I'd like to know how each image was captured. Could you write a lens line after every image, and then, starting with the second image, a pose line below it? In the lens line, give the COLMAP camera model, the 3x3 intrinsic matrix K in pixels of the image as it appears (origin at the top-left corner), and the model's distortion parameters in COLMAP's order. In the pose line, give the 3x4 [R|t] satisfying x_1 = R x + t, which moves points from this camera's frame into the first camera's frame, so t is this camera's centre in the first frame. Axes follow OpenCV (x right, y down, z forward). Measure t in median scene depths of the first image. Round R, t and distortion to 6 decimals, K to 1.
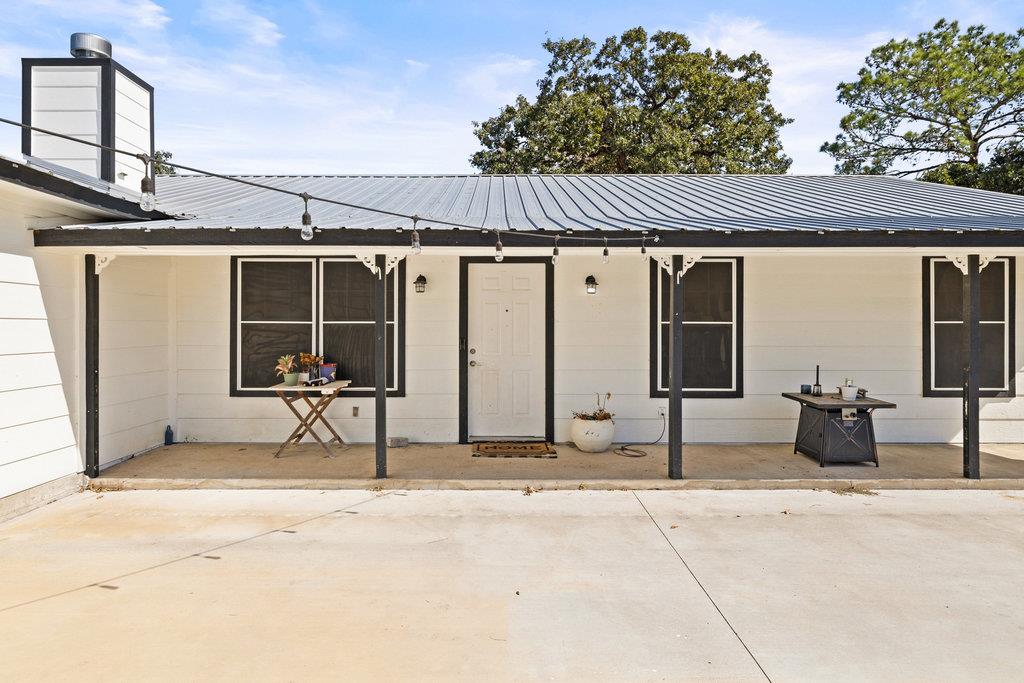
lens RADIAL K [[658.6, 0, 508.6], [0, 658.6, 315.4], [0, 0, 1]] dist [0.014444, 0.000842]
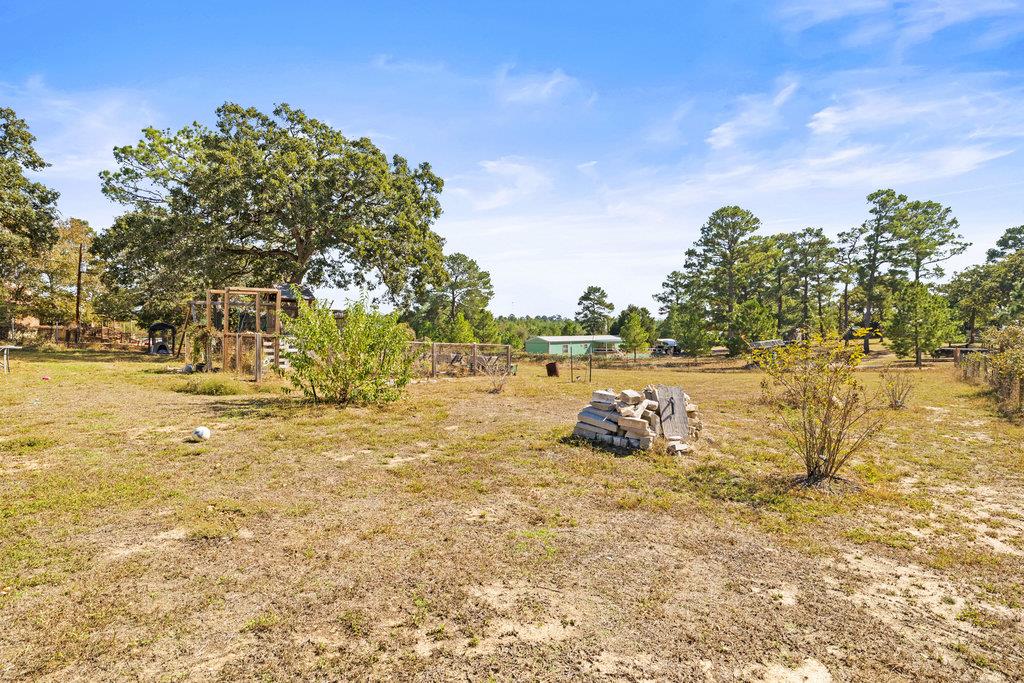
lens RADIAL K [[532.0, 0, 512.9], [0, 532.0, 332.4], [0, 0, 1]] dist [-0.002196, 0.000773]
pose [[0.727425, -0.004586, 0.686172, 0.378026], [-0.016256, 0.999582, 0.023913, 0.017477], [-0.685994, -0.028549, 0.727047, -0.516266]]
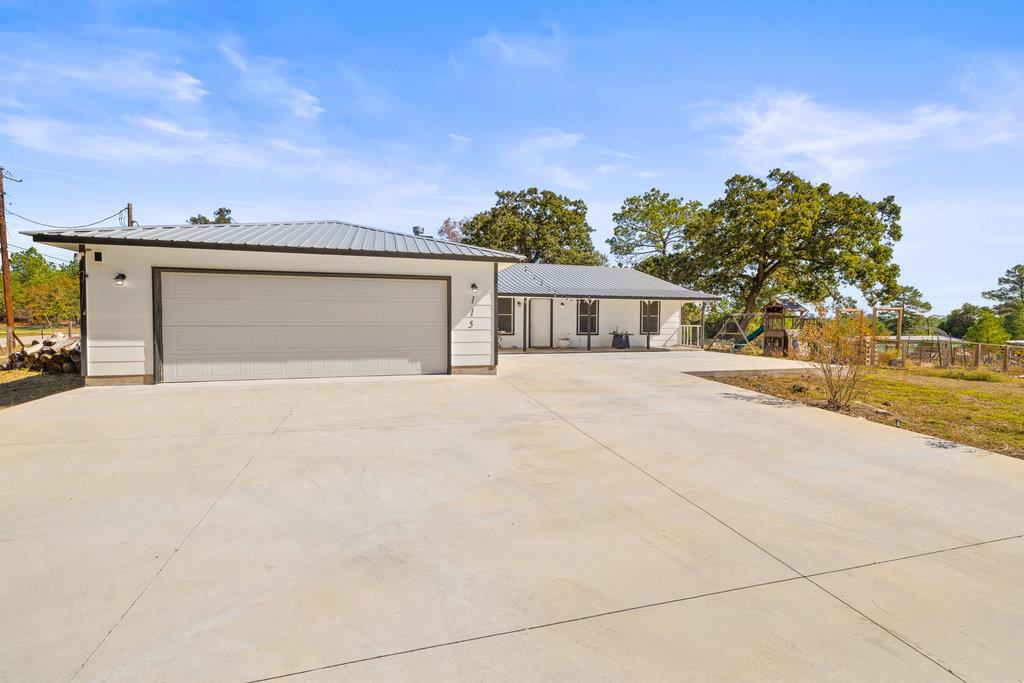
lens RADIAL K [[431.0, 0, 507.2], [0, 431.0, 334.2], [0, 0, 1]] dist [0.001344, 0.001399]
pose [[0.970116, -0.000570, 0.242642, -0.240323], [-0.010210, 0.999016, 0.043164, 0.005161], [-0.242427, -0.044352, 0.969155, -0.408165]]
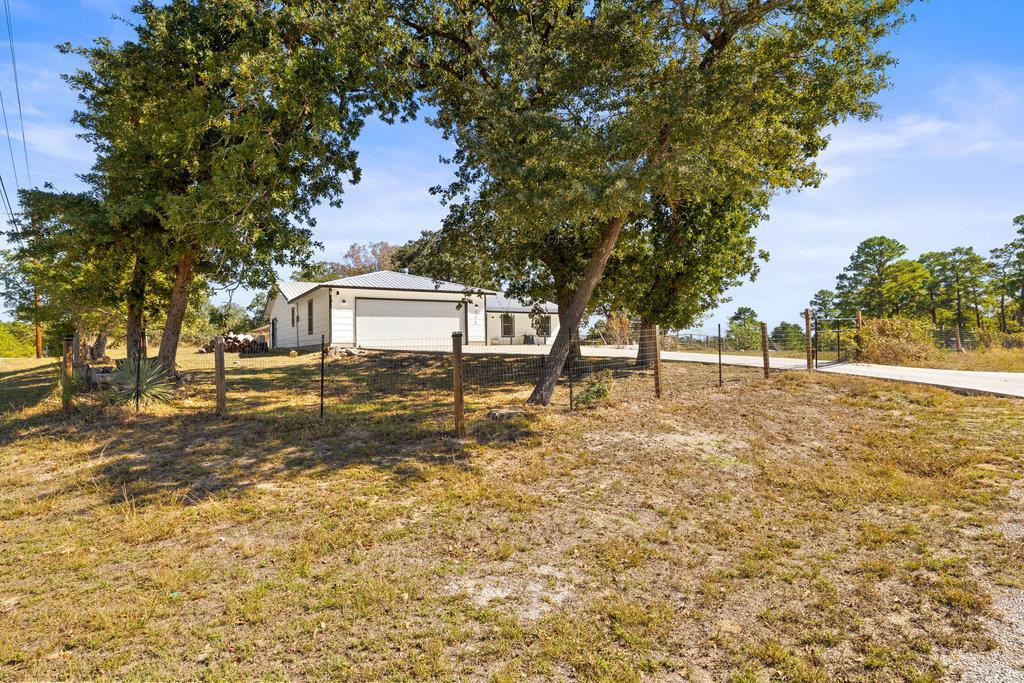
lens RADIAL K [[526.1, 0, 510.5], [0, 526.1, 334.9], [0, 0, 1]] dist [0.004847, -0.000865]
pose [[0.864296, -0.000273, 0.502983, -0.673042], [0.010552, 0.999790, -0.017590, 0.061249], [-0.502872, 0.020510, 0.864117, -1.010308]]
